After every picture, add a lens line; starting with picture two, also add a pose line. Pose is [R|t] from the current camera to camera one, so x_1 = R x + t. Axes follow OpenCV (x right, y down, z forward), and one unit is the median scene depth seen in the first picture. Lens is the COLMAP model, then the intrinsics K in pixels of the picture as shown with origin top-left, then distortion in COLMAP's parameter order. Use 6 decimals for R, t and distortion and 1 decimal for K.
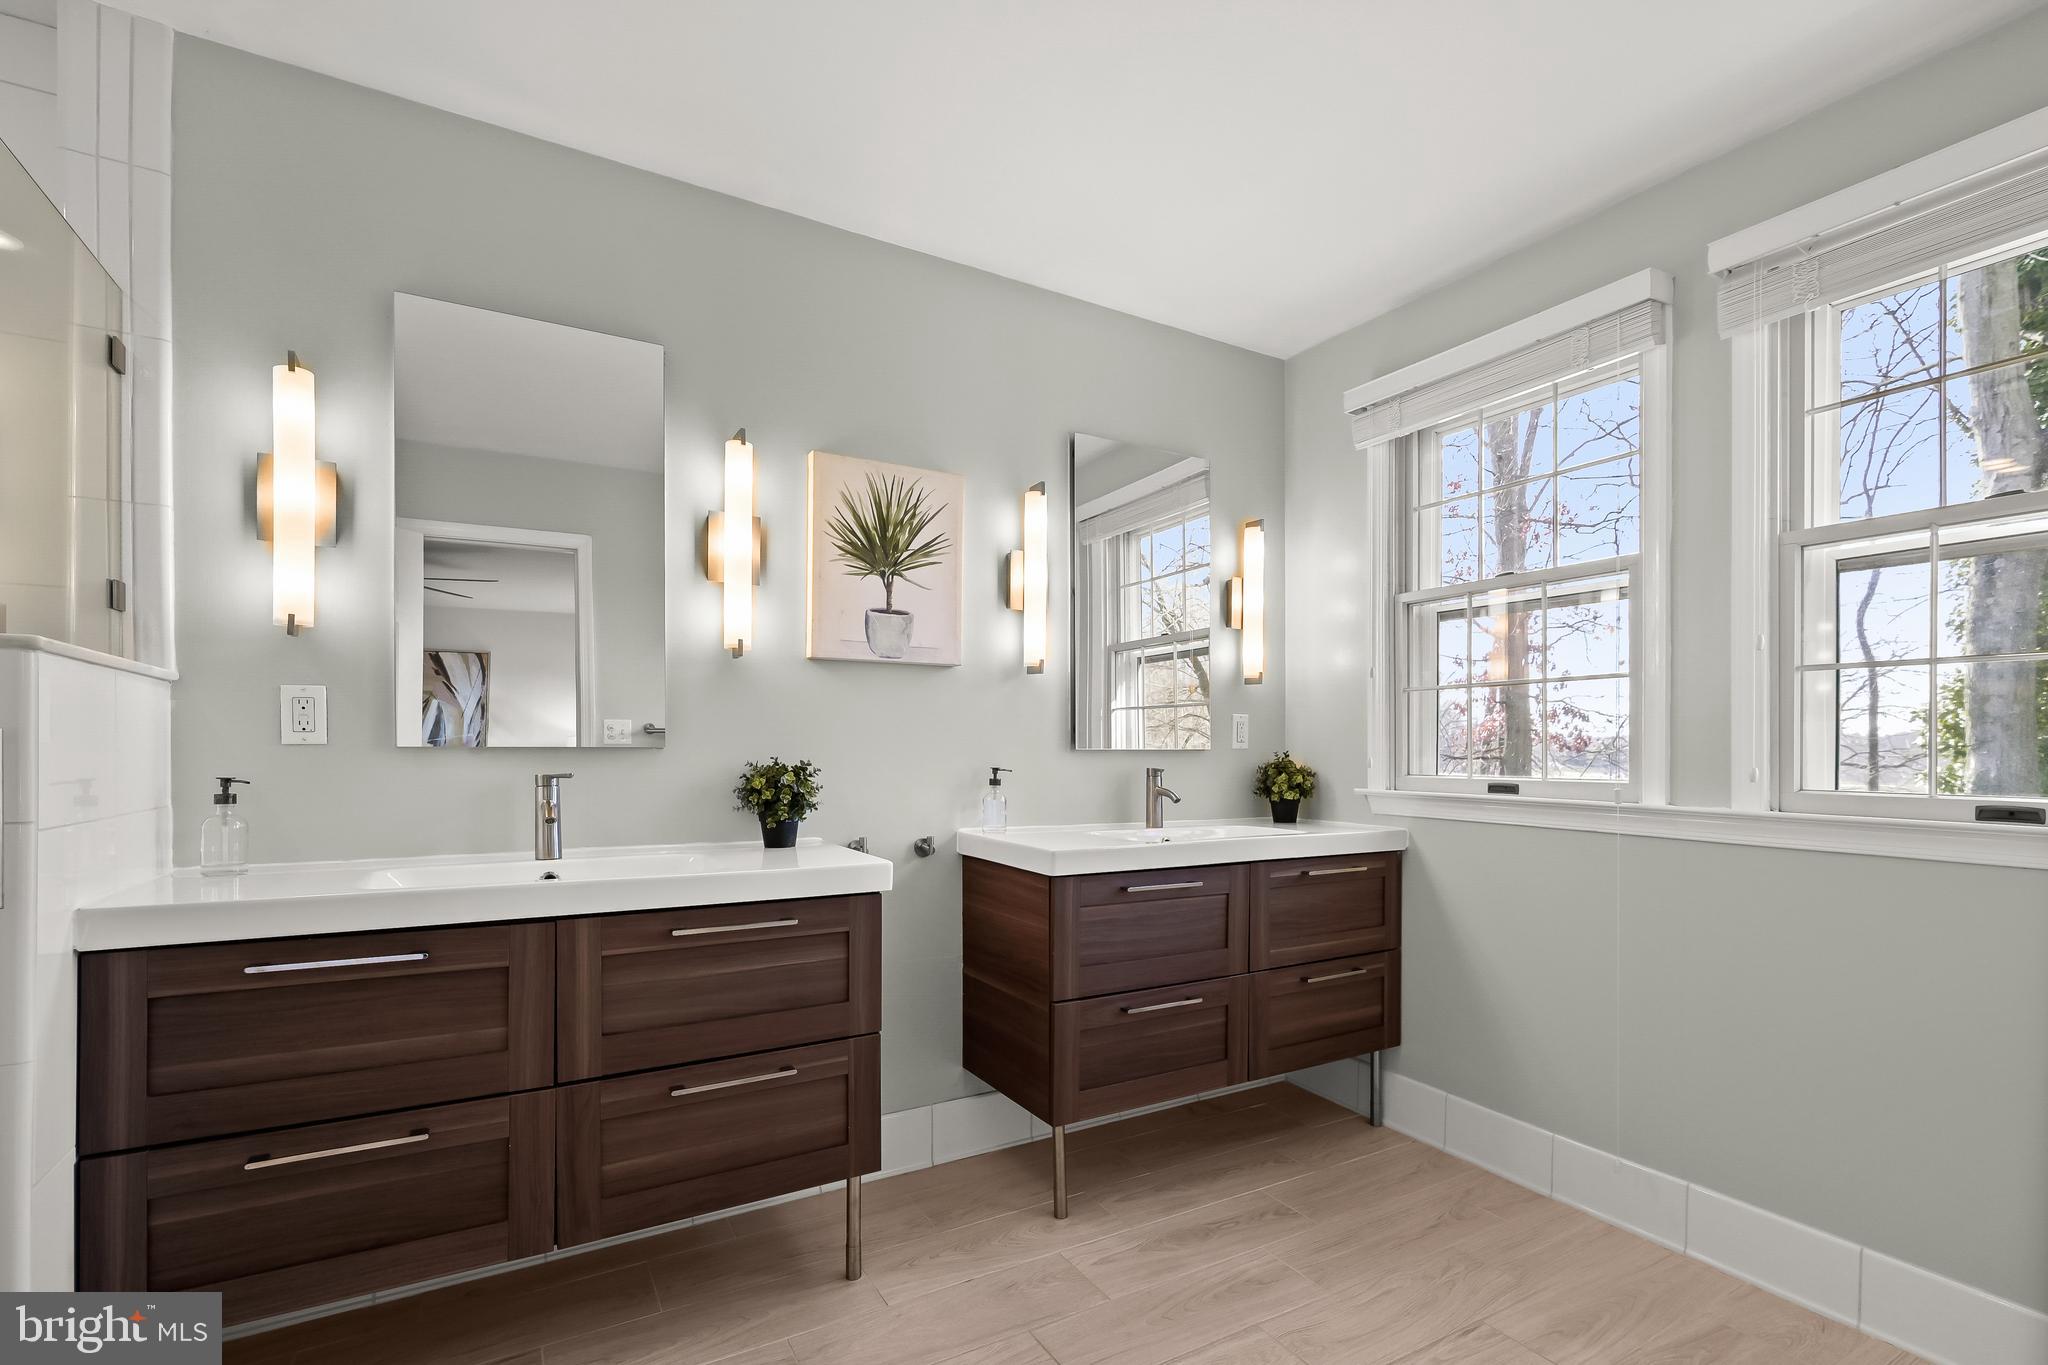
lens RADIAL K [[922.5, 0, 1027.8], [0, 922.5, 761.7], [0, 0, 1]] dist [0.000089, 0.000070]
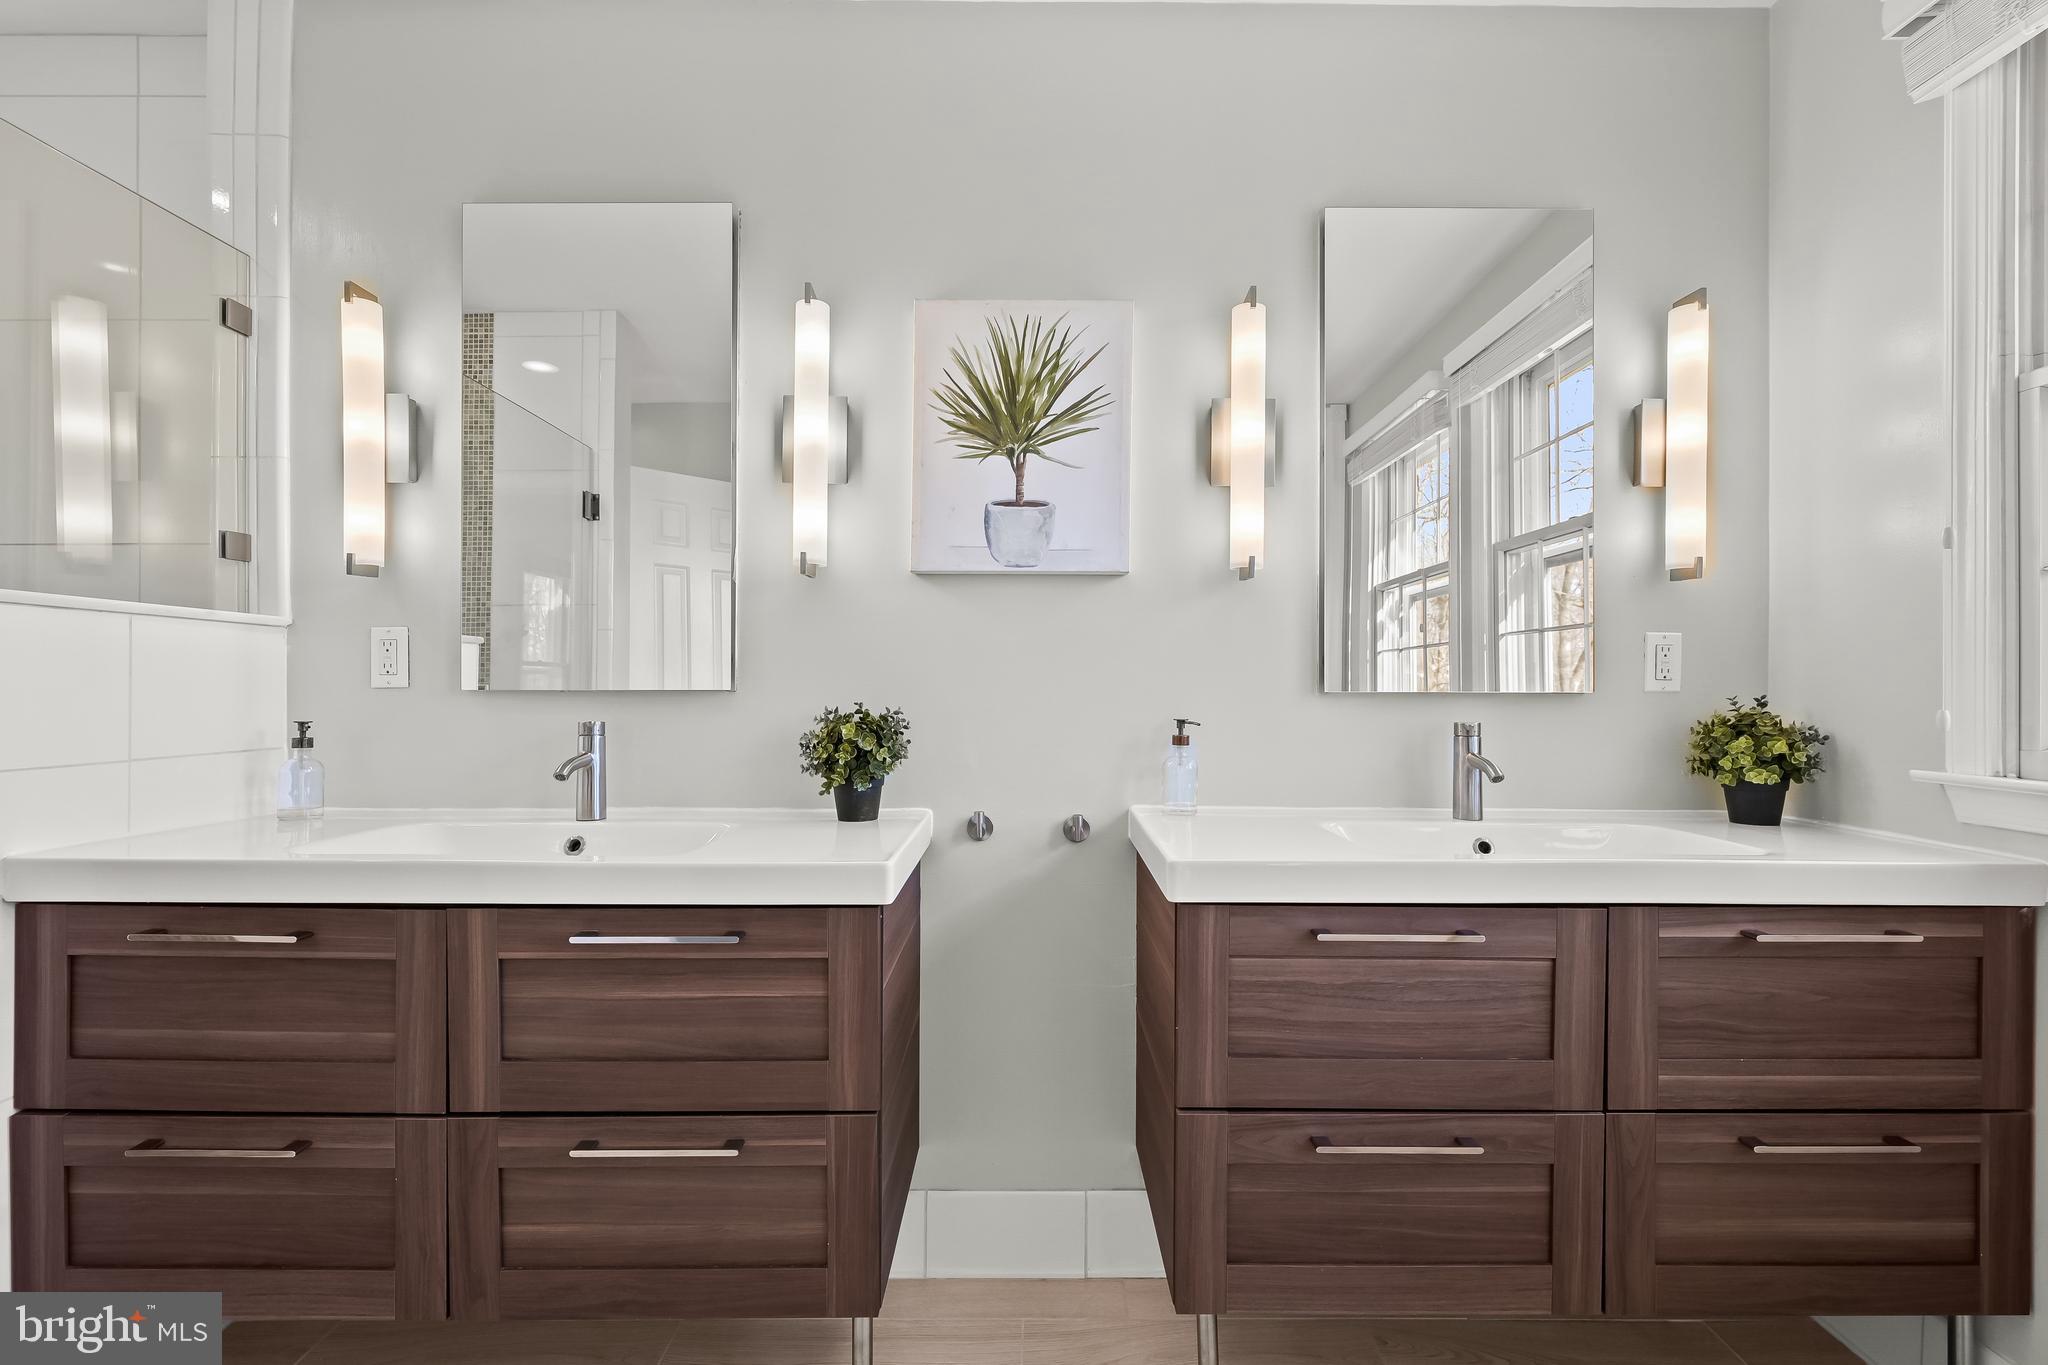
lens RADIAL K [[913.5, 0, 1033.5], [0, 913.5, 695.2], [0, 0, 1]] dist [0.000756, 0.000230]
pose [[0.867790, 0.002828, -0.496924, 0.217437], [-0.006035, 0.999970, -0.004850, -0.007779], [0.496895, 0.007208, 0.867781, 0.379746]]
